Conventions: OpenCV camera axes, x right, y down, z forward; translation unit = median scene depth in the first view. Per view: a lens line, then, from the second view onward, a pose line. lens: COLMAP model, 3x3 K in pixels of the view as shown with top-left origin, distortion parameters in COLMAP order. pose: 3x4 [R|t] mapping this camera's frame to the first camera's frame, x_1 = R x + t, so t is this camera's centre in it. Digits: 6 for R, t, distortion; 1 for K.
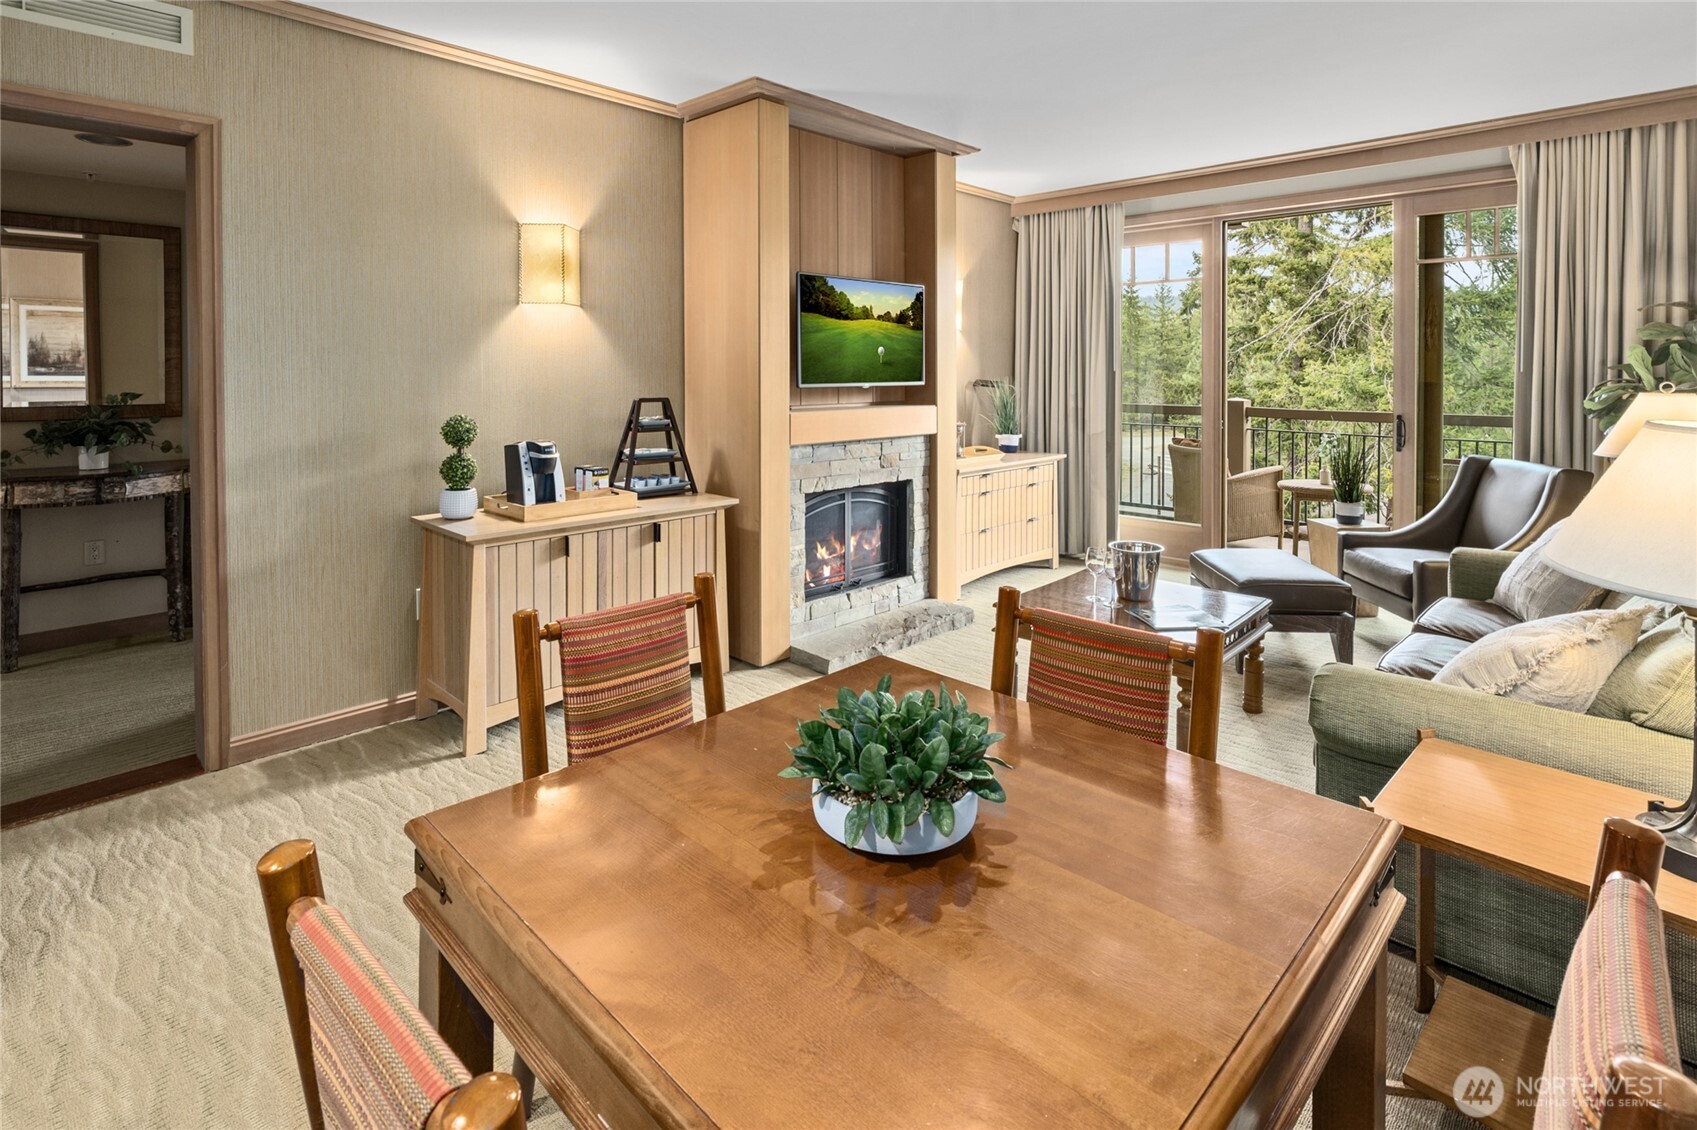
lens RADIAL K [[816.0, 0, 827.2], [0, 816.0, 384.2], [0, 0, 1]] dist [-0.007958, 0.000385]
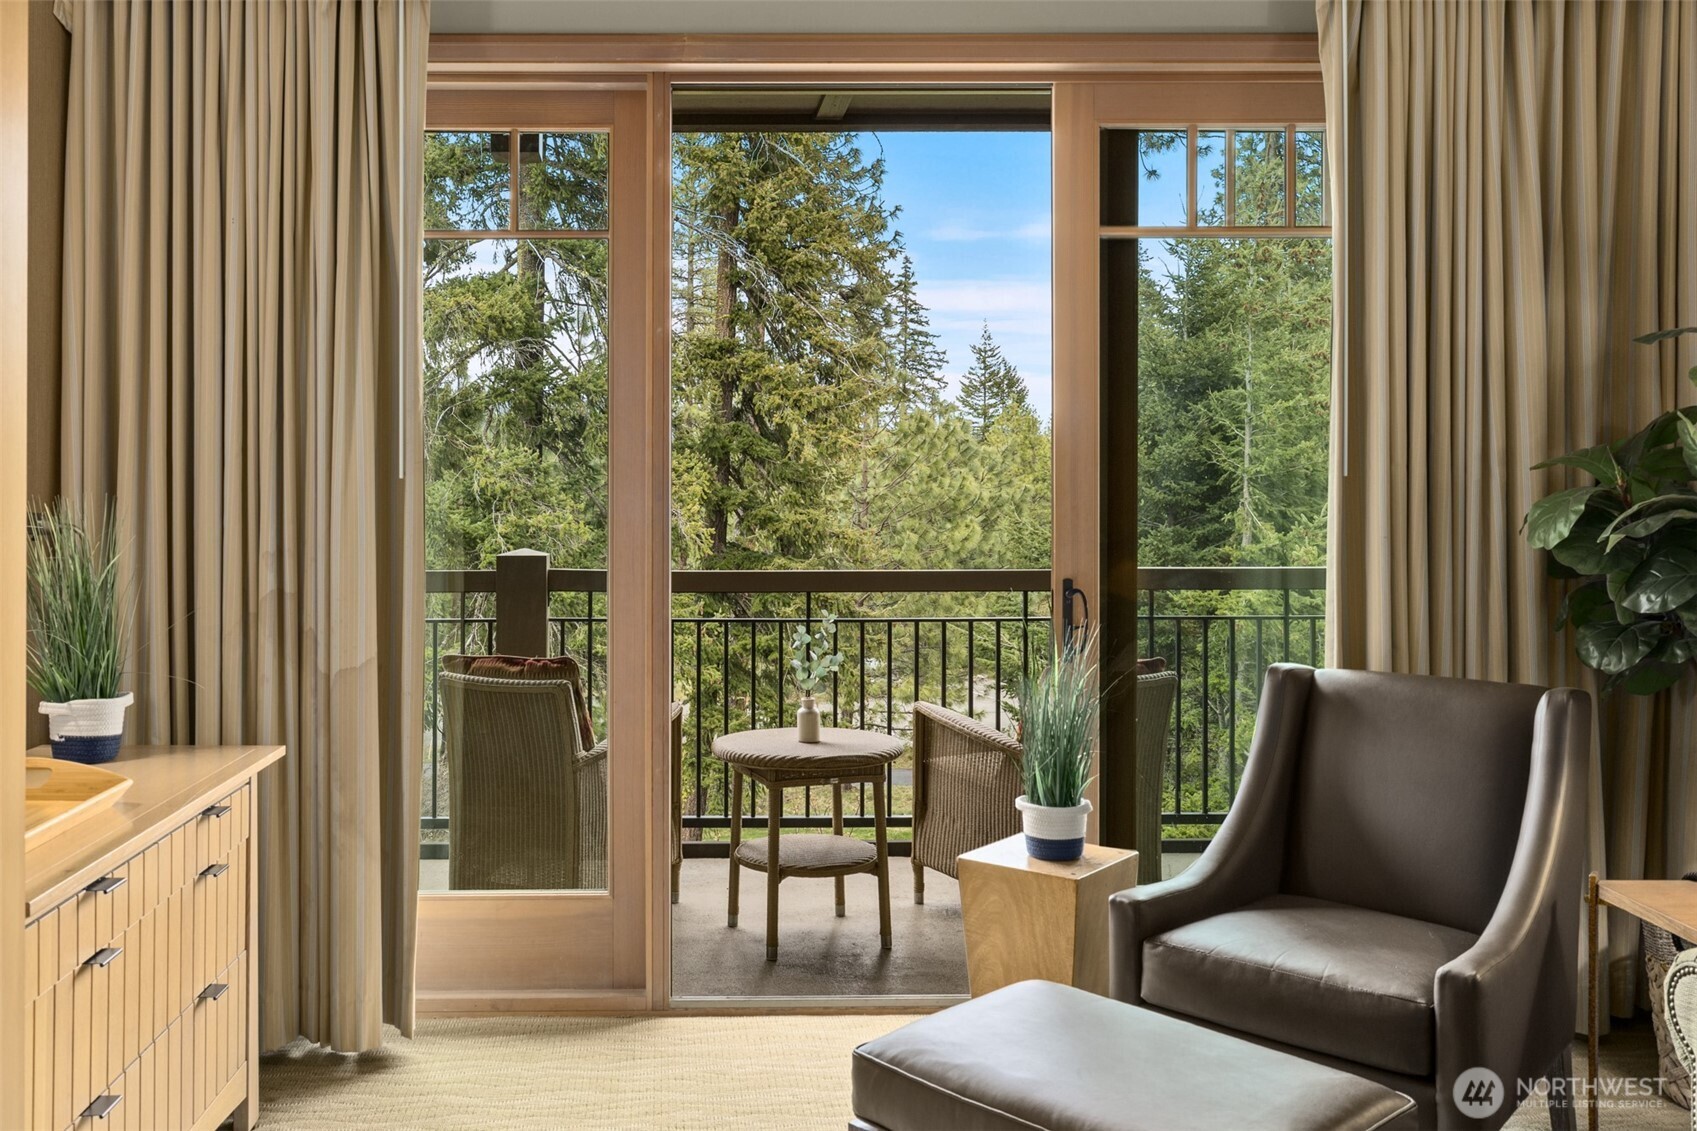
lens RADIAL K [[1518.7, 0, 720.9], [0, 1518.7, 504.9], [0, 0, 1]] dist [0.002719, 0.008780]
pose [[0.690143, -0.004634, 0.723659, -0.012913], [0.014703, 0.999863, -0.007619, 0.002220], [-0.723524, 0.015898, 0.690116, 0.697114]]
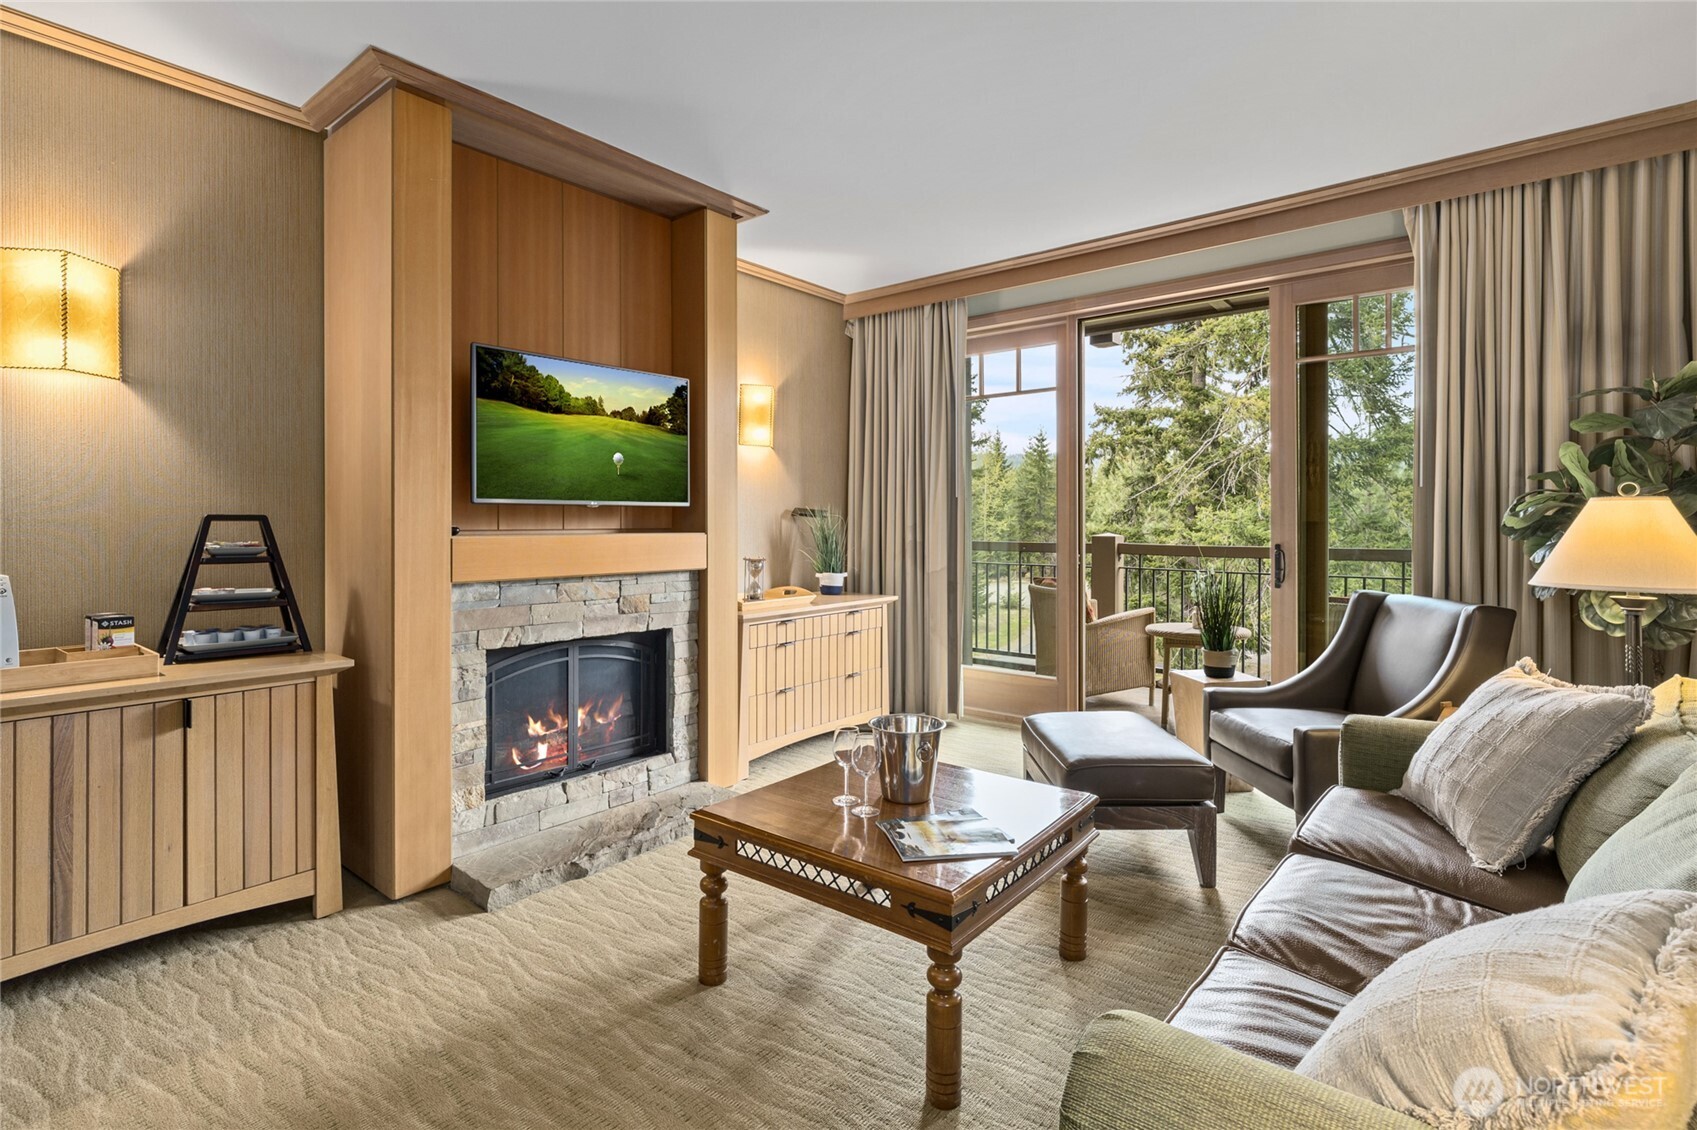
lens RADIAL K [[816.0, 0, 791.2], [0, 816.0, 525.9], [0, 0, 1]] dist [-0.007958, 0.000385]
pose [[0.997739, -0.002480, 0.067159, 0.186485], [0.003047, 0.999961, -0.008343, 0.030084], [-0.067135, 0.008528, 0.997707, 0.250240]]
